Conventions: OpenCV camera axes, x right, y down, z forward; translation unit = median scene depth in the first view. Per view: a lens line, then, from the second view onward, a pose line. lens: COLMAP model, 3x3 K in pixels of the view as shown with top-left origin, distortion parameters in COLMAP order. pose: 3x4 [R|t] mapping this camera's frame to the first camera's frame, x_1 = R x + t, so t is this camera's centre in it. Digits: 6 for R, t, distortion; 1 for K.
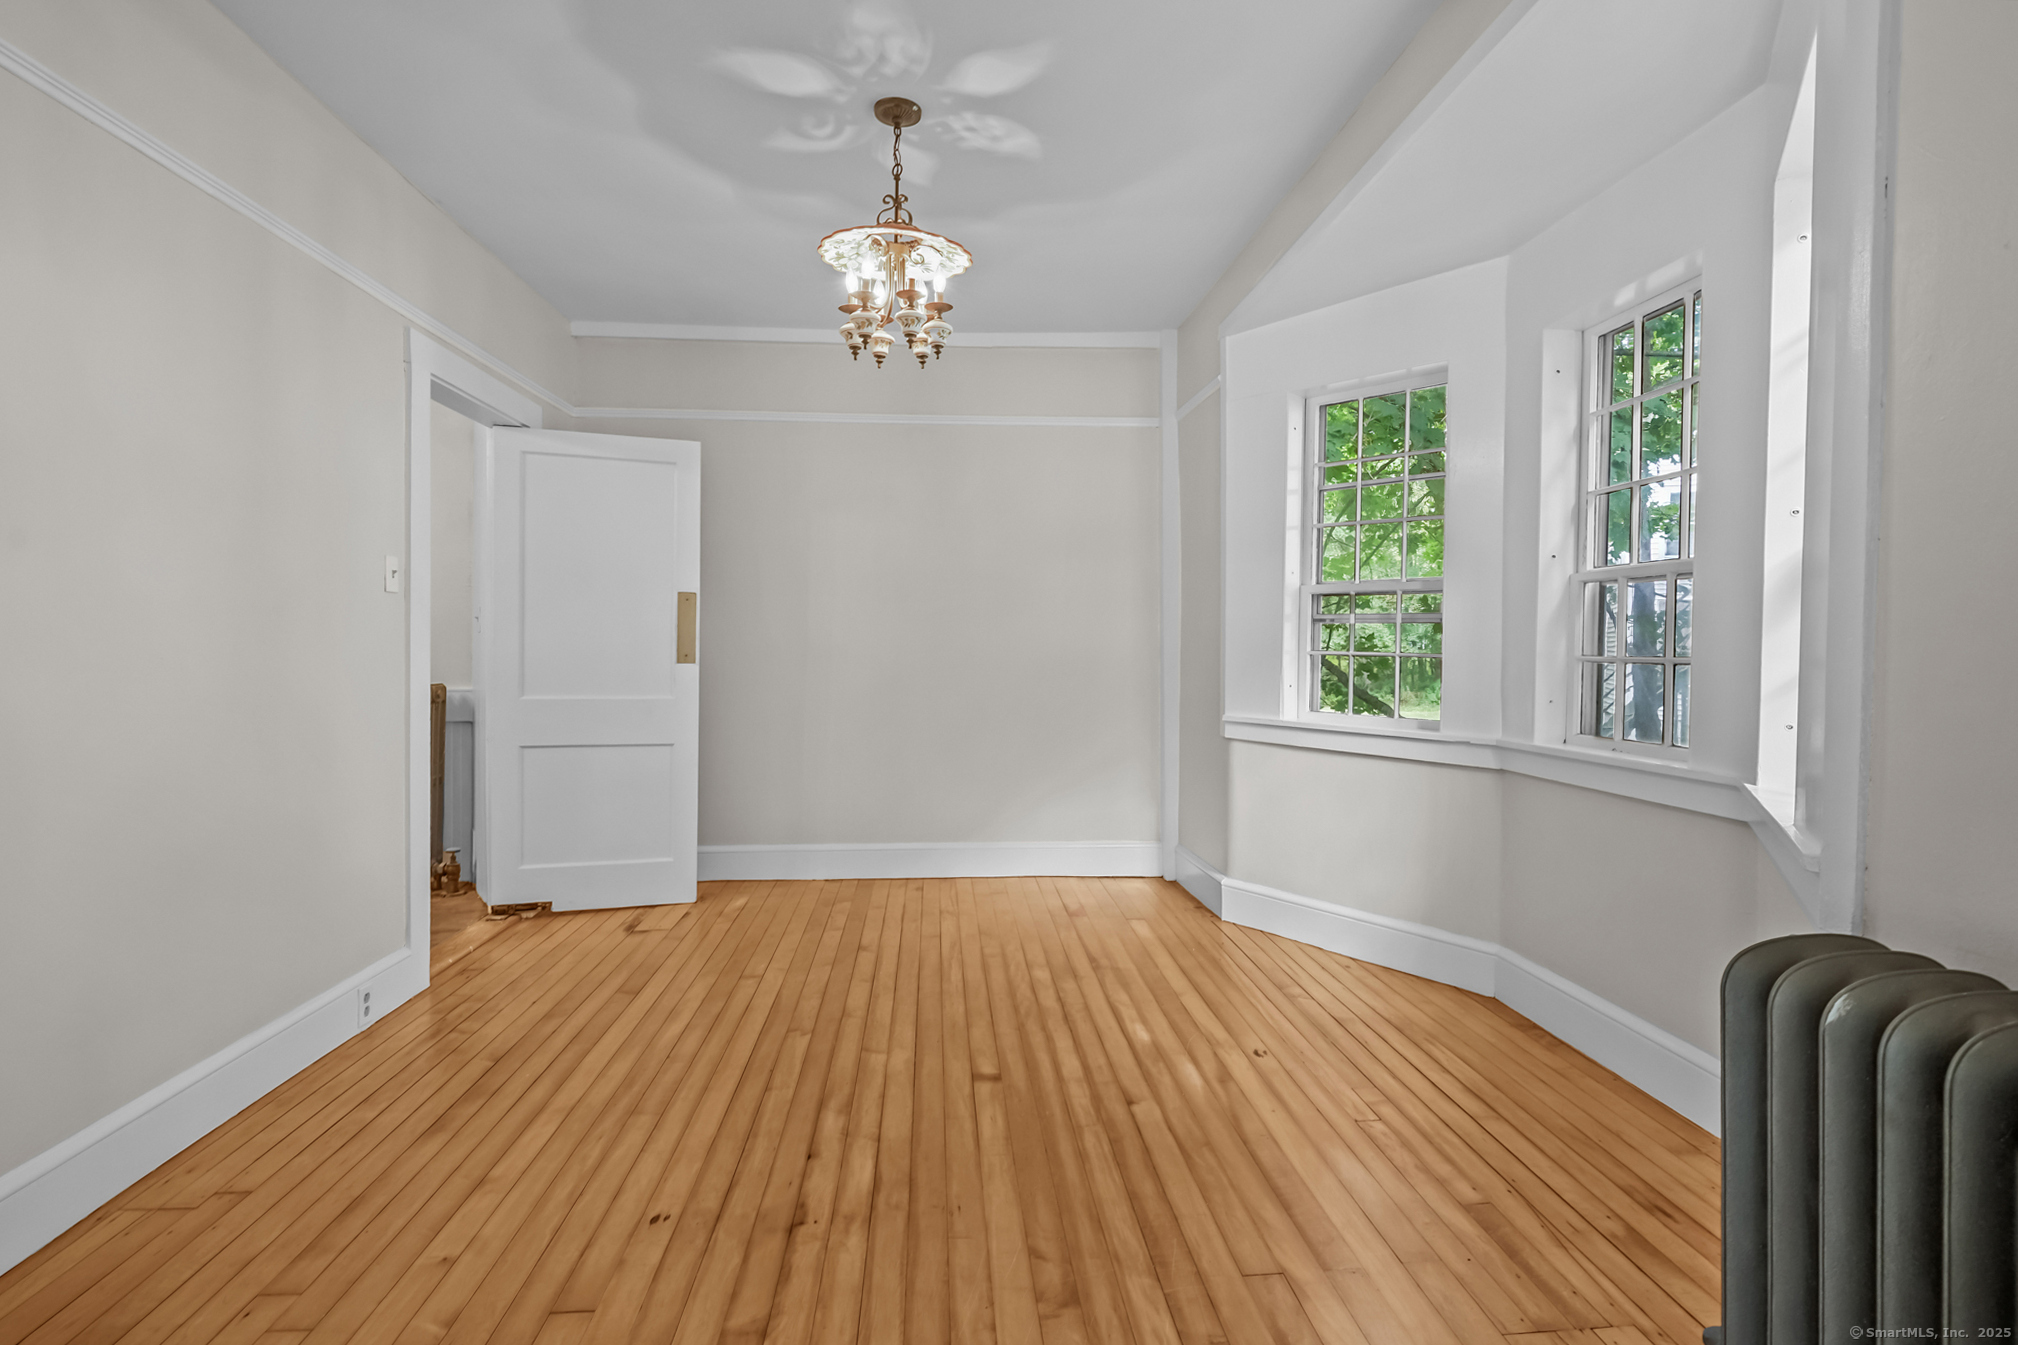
lens RADIAL K [[995.7, 0, 1002.0], [0, 995.7, 661.0], [0, 0, 1]] dist [0.002650, -0.001095]
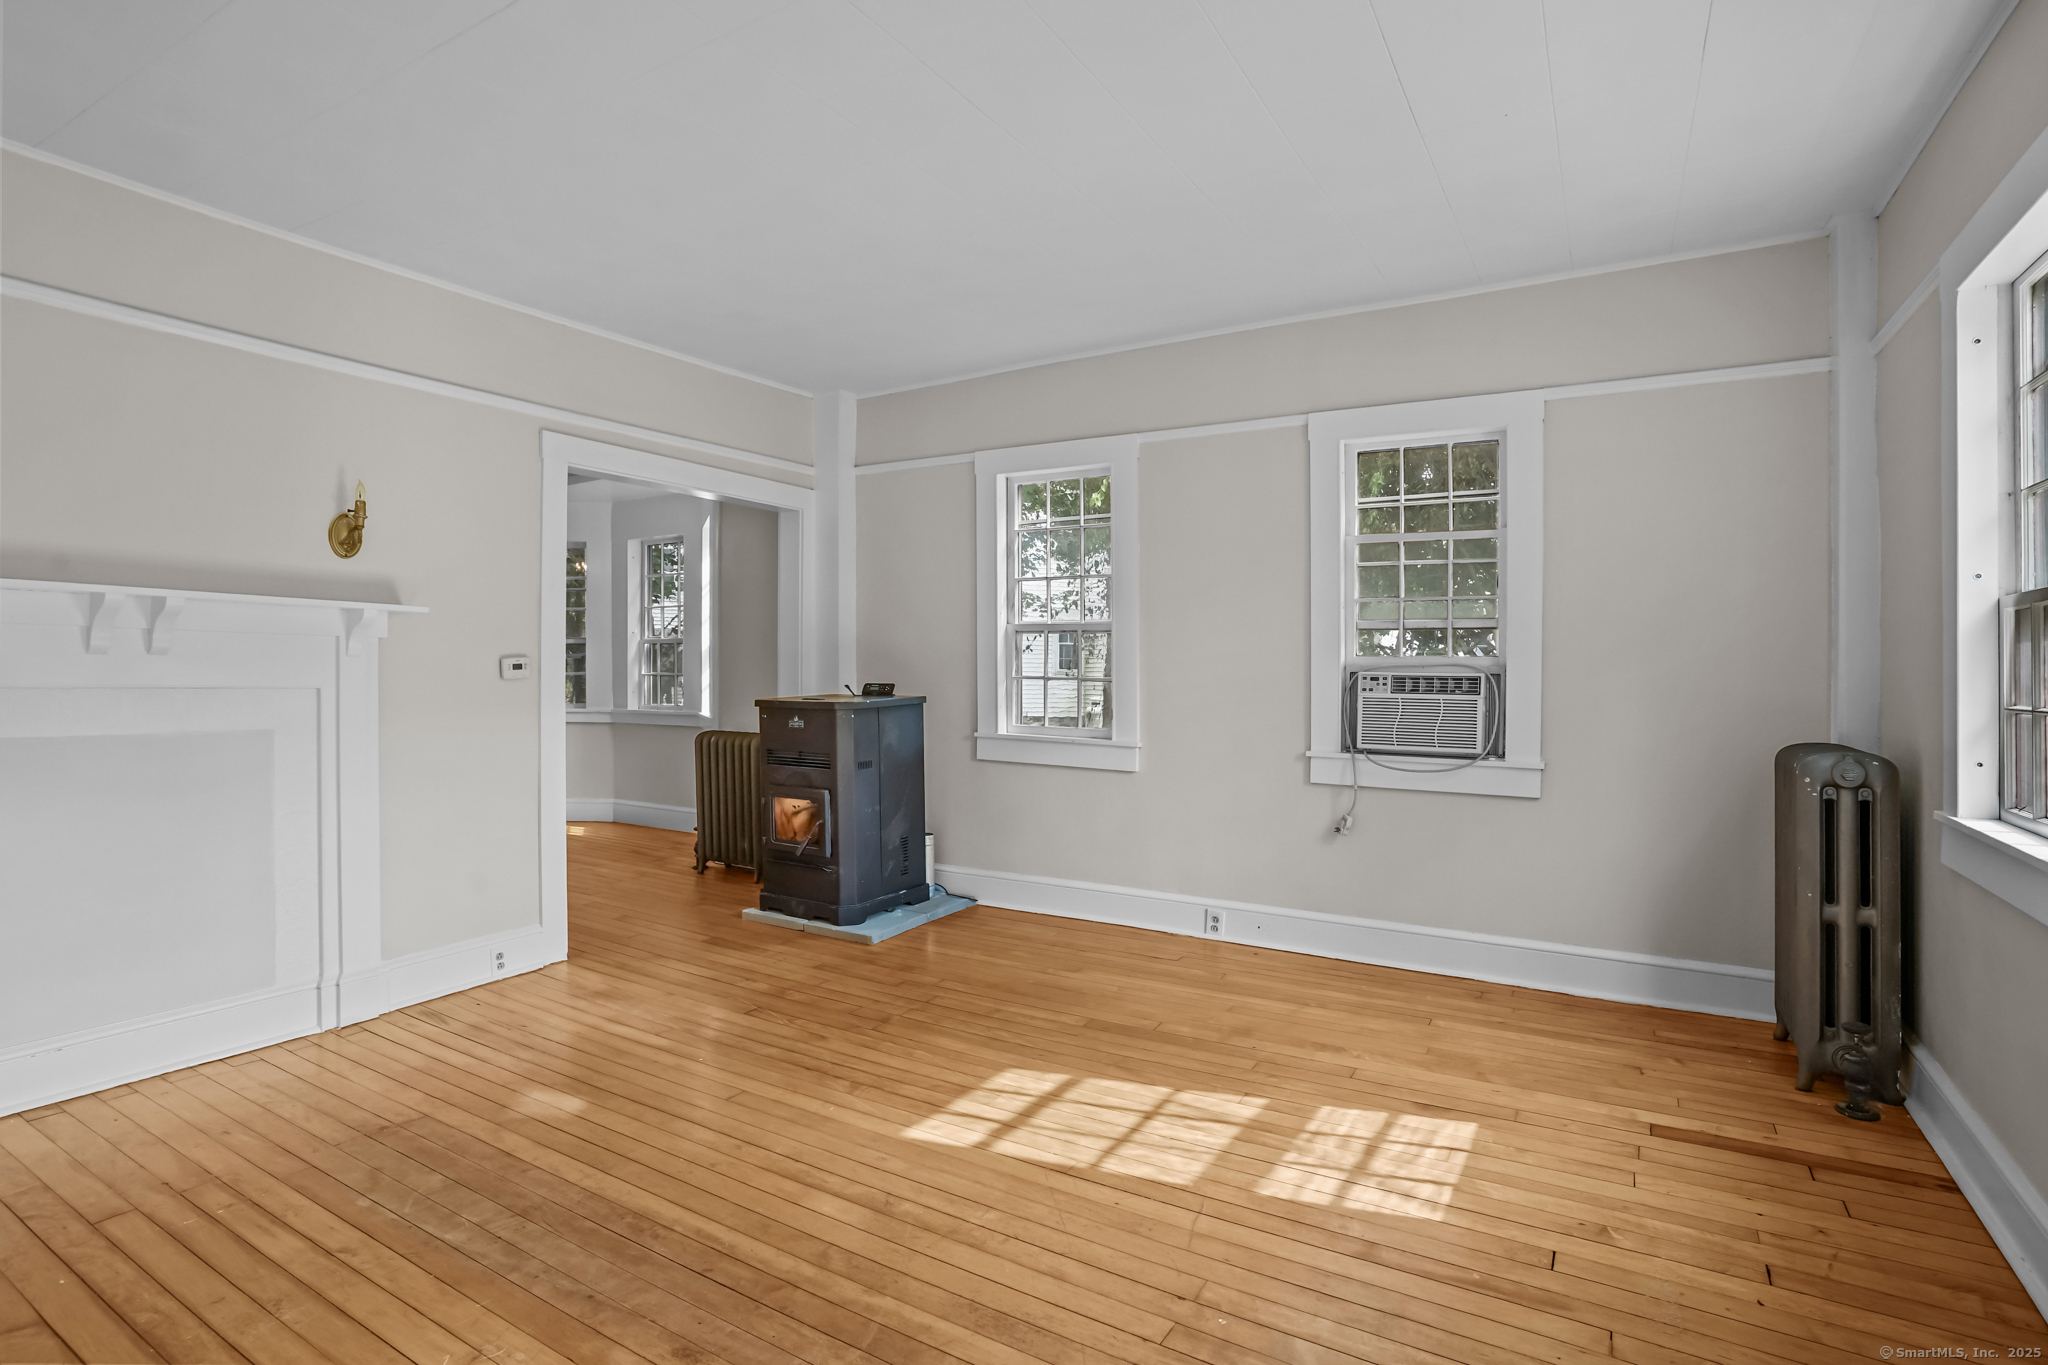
lens RADIAL K [[1010.2, 0, 1019.5], [0, 1010.2, 672.8], [0, 0, 1]] dist [-0.090345, 0.041563]
pose [[0.587751, -0.013503, 0.808929, -0.894329], [0.018386, 0.999825, 0.003331, 0.002083], [-0.808833, 0.012915, 0.587896, -1.236431]]
